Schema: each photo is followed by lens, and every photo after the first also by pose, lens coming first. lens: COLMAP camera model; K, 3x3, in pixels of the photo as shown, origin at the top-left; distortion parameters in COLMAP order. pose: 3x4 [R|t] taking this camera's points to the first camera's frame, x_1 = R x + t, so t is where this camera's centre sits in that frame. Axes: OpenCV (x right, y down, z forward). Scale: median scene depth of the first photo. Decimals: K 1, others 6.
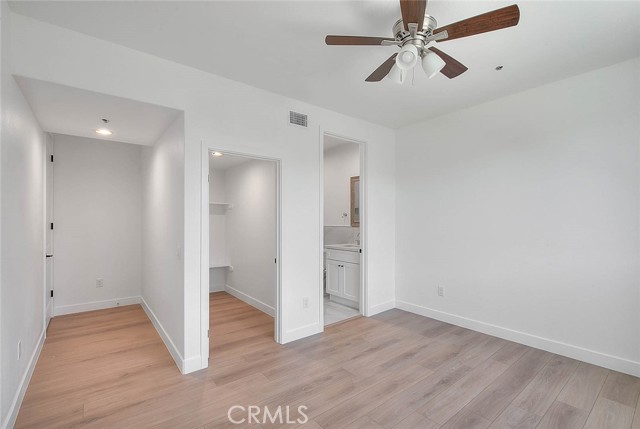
lens RADIAL K [[299.5, 0, 322.6], [0, 299.5, 217.5], [0, 0, 1]] dist [-0.000368, -0.001064]
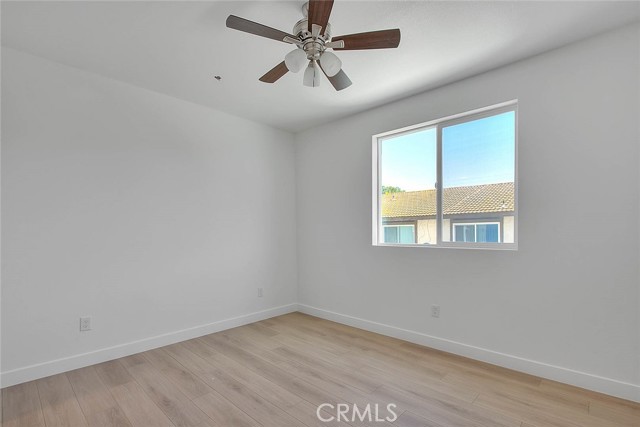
lens RADIAL K [[299.5, 0, 303.5], [0, 299.5, 241.8], [0, 0, 1]] dist [-0.000368, -0.001064]
pose [[-0.111076, -0.034330, 0.993219, -0.497023], [0.003259, 0.999385, 0.034907, 0.034026], [-0.993807, 0.007114, -0.110896, 0.775250]]
